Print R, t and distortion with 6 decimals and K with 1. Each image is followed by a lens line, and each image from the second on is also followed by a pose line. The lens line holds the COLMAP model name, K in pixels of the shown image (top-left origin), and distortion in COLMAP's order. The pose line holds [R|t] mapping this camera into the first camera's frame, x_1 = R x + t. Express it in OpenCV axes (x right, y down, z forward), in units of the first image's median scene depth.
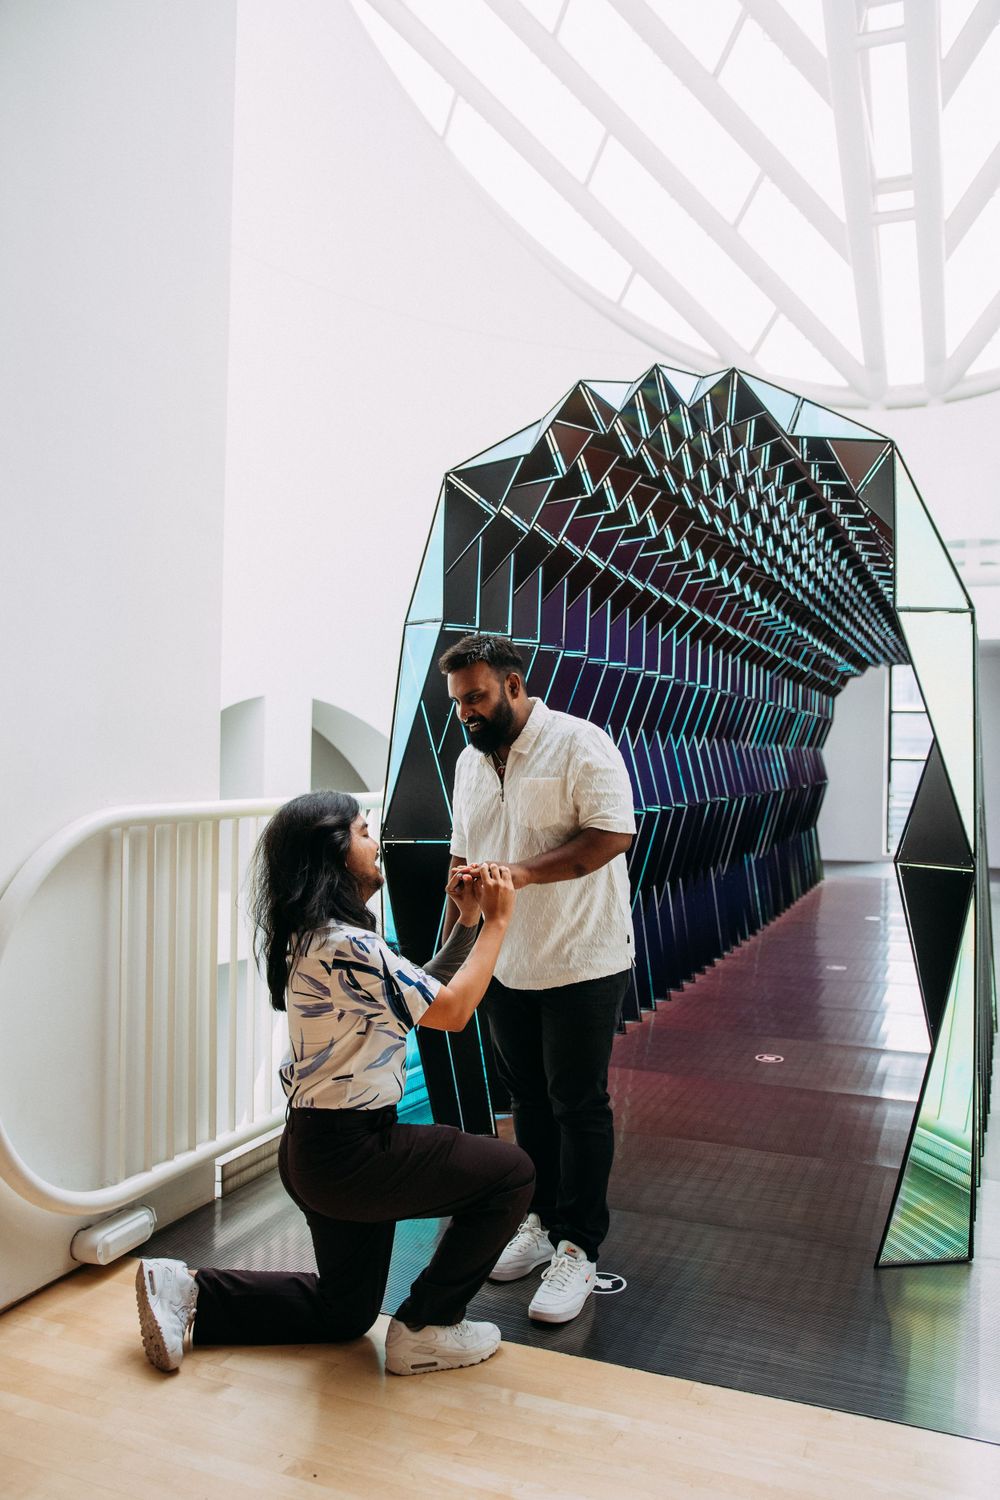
lens RADIAL K [[1241.7, 0, 500.0], [0, 1241.7, 750.0], [0, 0, 1]] dist [-0.006328, 0.000719]
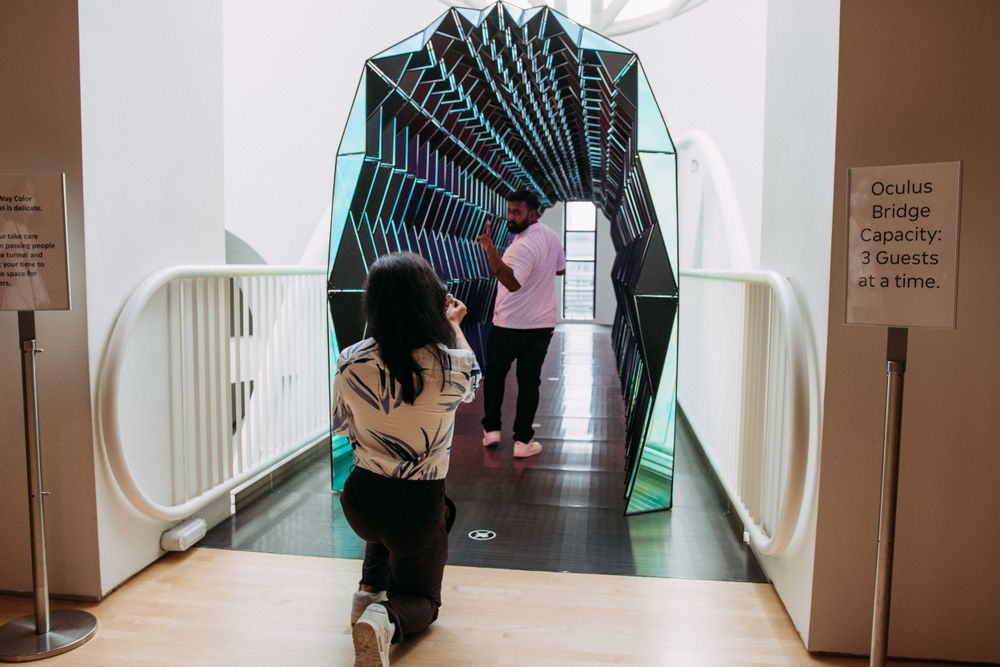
lens RADIAL K [[827.8, 0, 499.4], [0, 827.8, 328.9], [0, 0, 1]] dist [-0.006328, 0.000719]
pose [[0.966907, -0.027130, 0.253681, -0.157016], [0.007565, 0.996942, 0.077783, 0.040845], [-0.255016, -0.073290, 0.964155, -0.098141]]
